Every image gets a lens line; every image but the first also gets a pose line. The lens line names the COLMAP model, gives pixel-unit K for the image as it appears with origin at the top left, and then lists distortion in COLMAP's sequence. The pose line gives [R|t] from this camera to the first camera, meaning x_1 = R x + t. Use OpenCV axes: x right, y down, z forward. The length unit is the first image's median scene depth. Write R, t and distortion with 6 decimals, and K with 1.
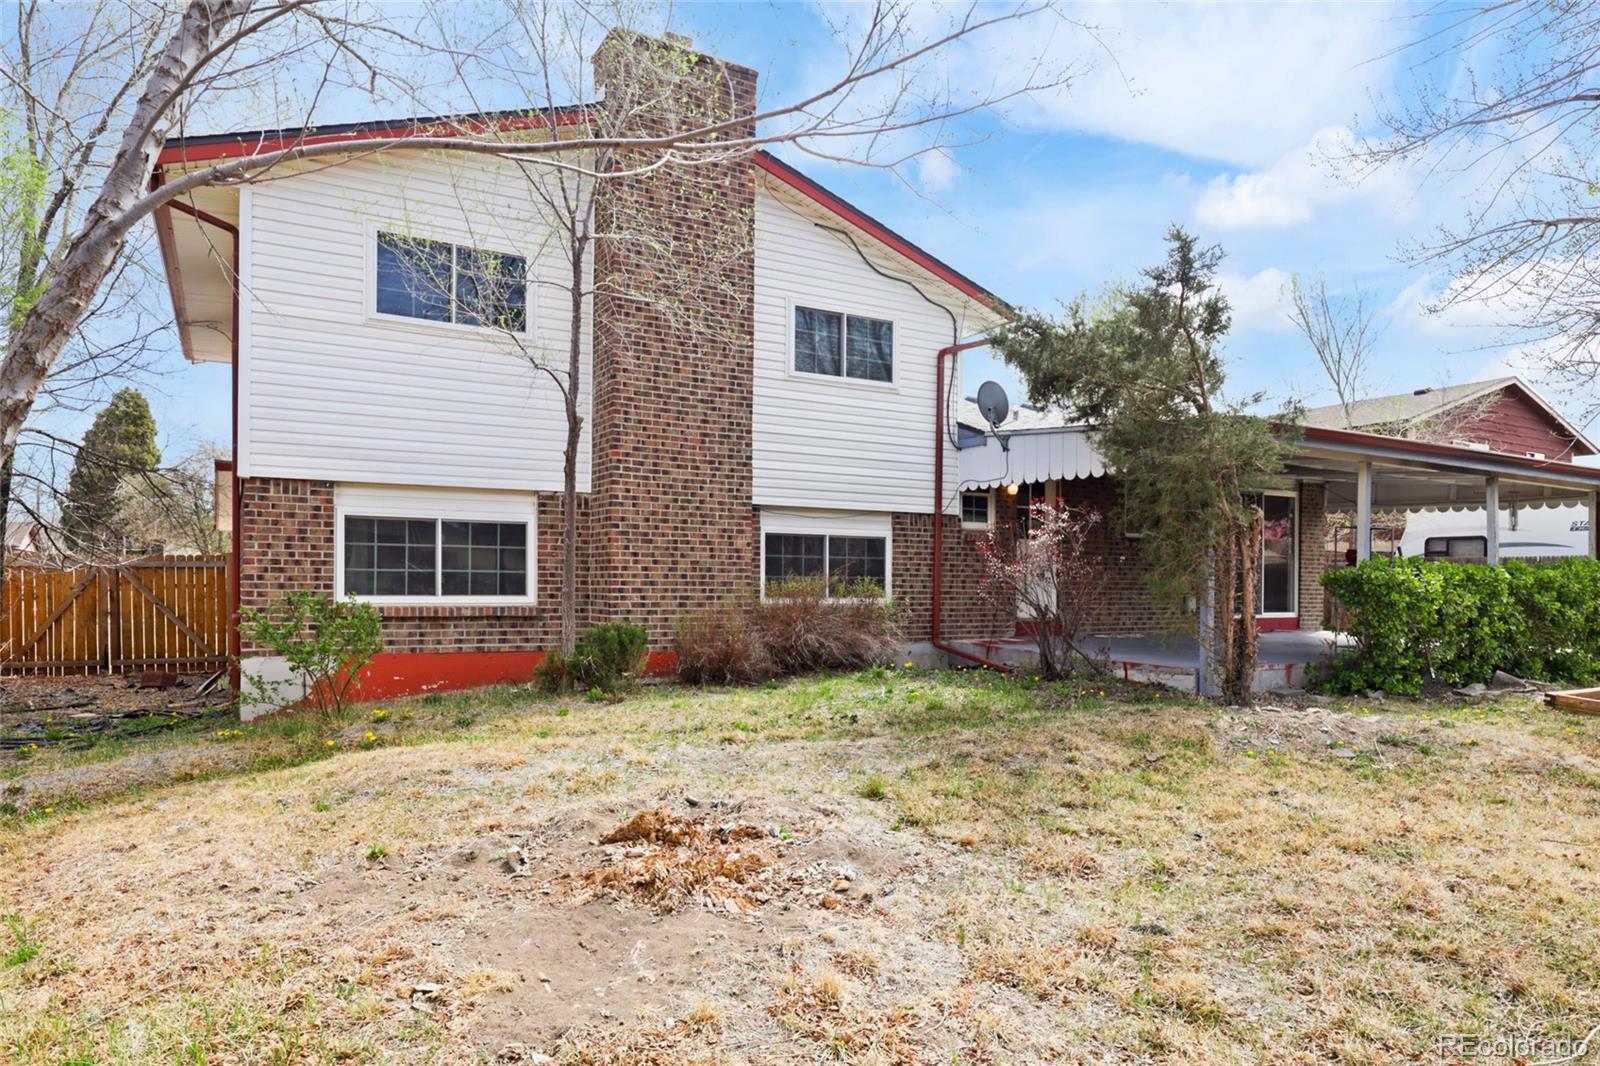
lens RADIAL K [[964.0, 0, 800.7], [0, 964.0, 563.0], [0, 0, 1]] dist [0.003607, 0.000261]
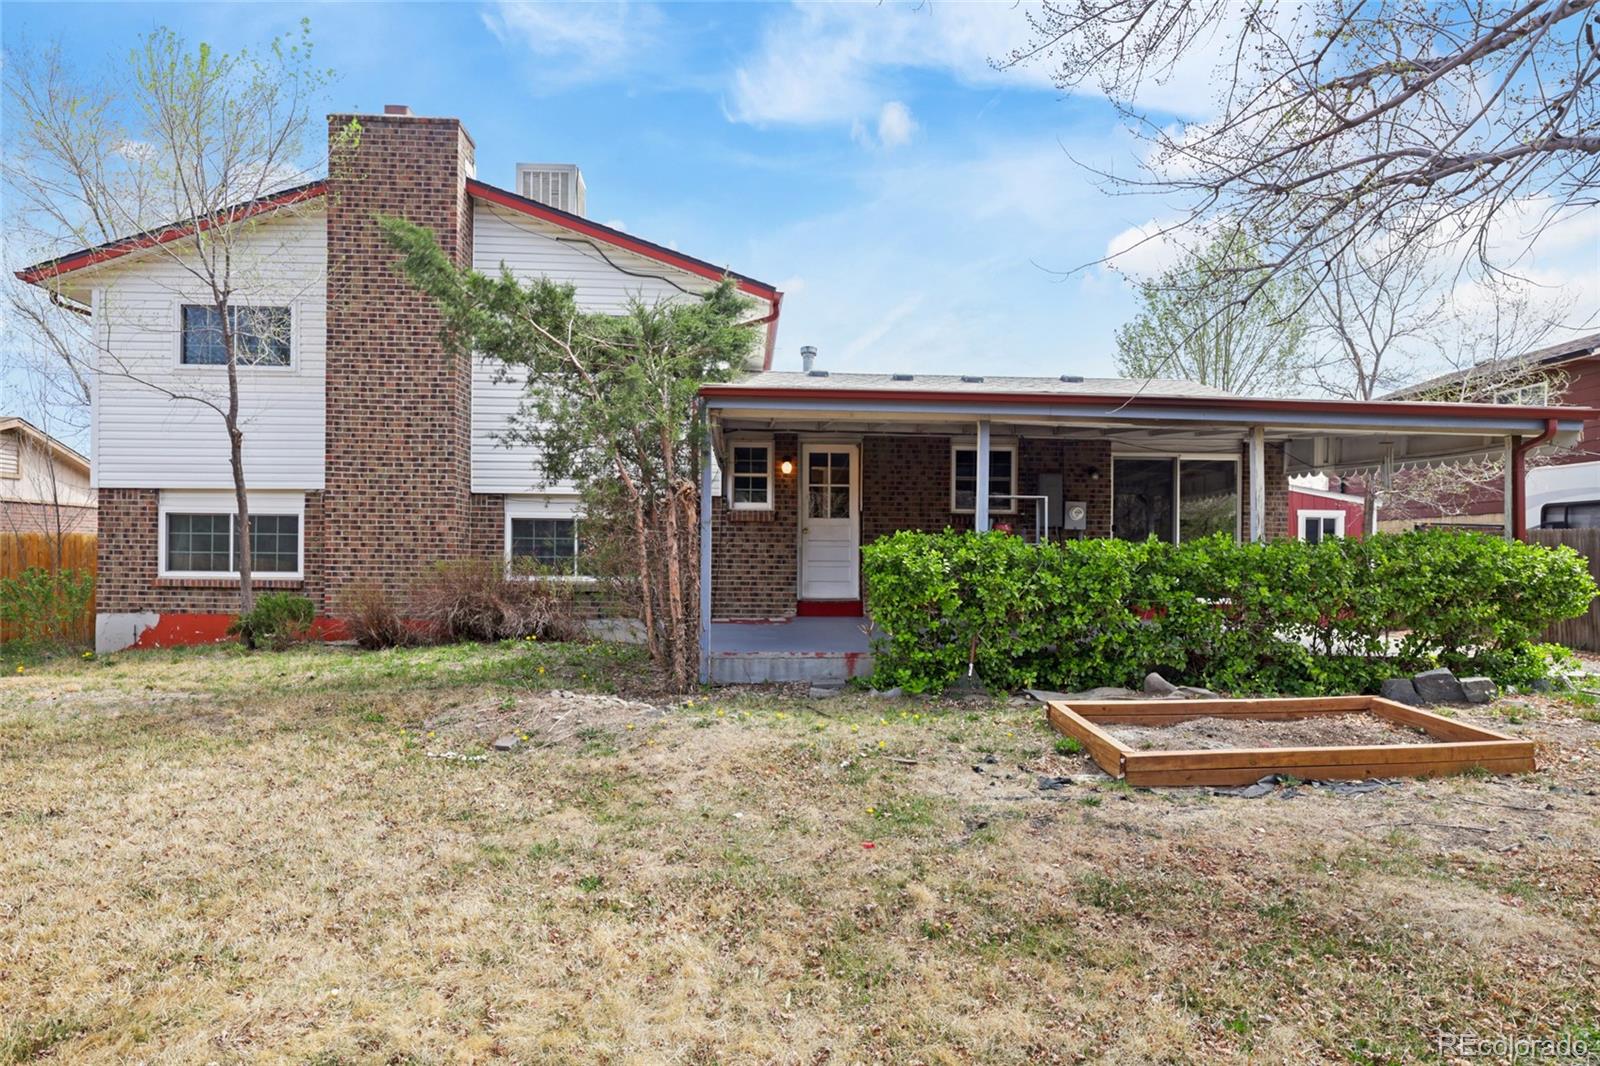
lens RADIAL K [[909.8, 0, 800.0], [0, 909.8, 545.8], [0, 0, 1]] dist [-0.024243, 0.005128]
pose [[0.901402, -0.007340, -0.432922, 0.827639], [0.007514, 0.999971, -0.001309, 0.005763], [0.432919, -0.002073, 0.901431, 0.212423]]
